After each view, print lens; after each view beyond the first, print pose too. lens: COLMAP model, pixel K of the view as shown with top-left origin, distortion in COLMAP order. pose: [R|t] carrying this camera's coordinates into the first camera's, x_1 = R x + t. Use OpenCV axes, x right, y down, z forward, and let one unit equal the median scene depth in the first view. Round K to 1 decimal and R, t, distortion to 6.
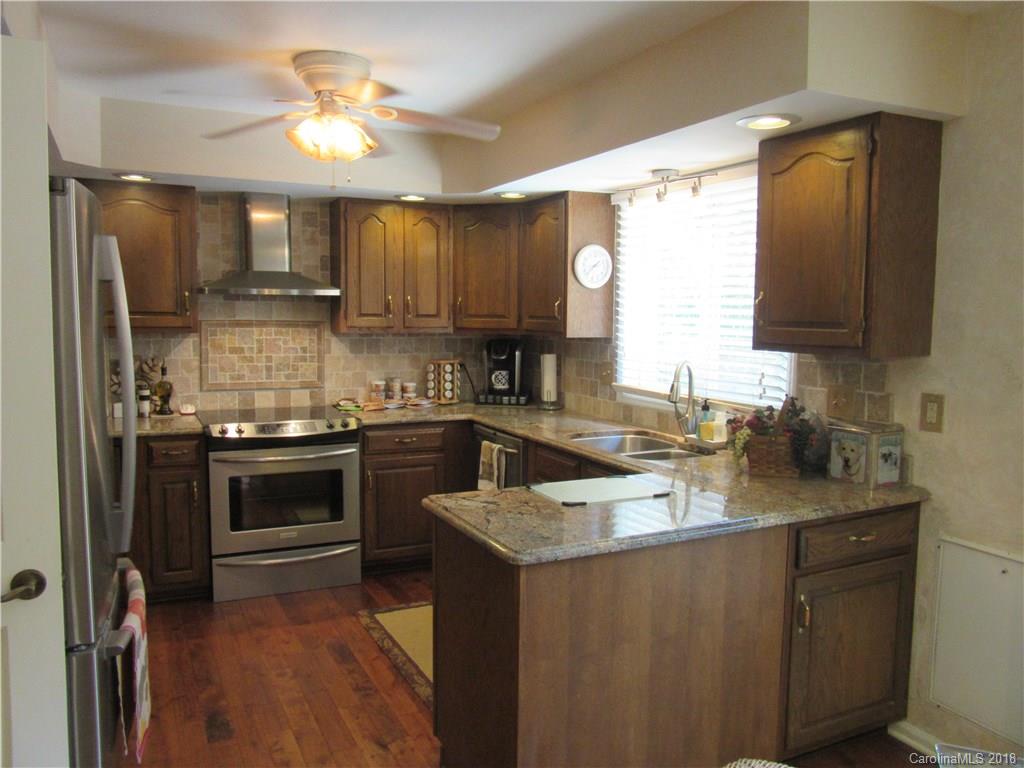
lens RADIAL K [[781.4, 0, 512.1], [0, 781.4, 365.3], [0, 0, 1]] dist [-0.089770, -0.000440]
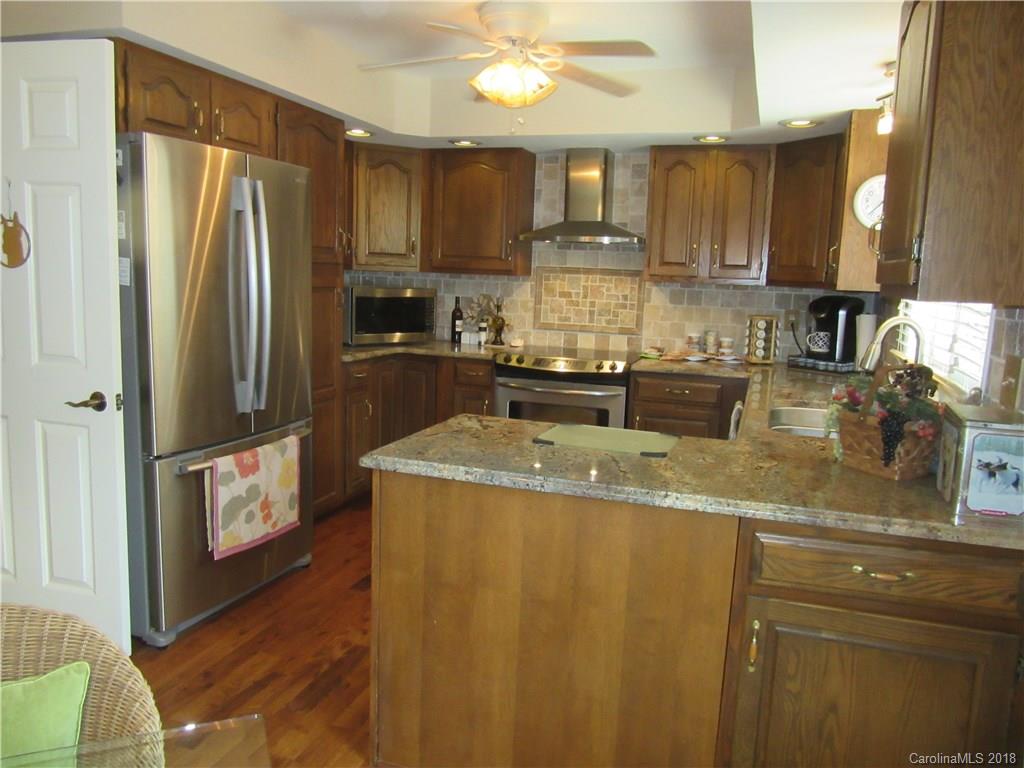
lens RADIAL K [[748.8, 0, 512.0], [0, 748.8, 384.0], [0, 0, 1]] dist [-0.056549, 0.007309]
pose [[0.706372, 0.116345, -0.698213, 0.353096], [-0.073139, 0.993116, 0.091492, 0.015409], [0.704052, -0.013561, 0.710019, 0.177527]]
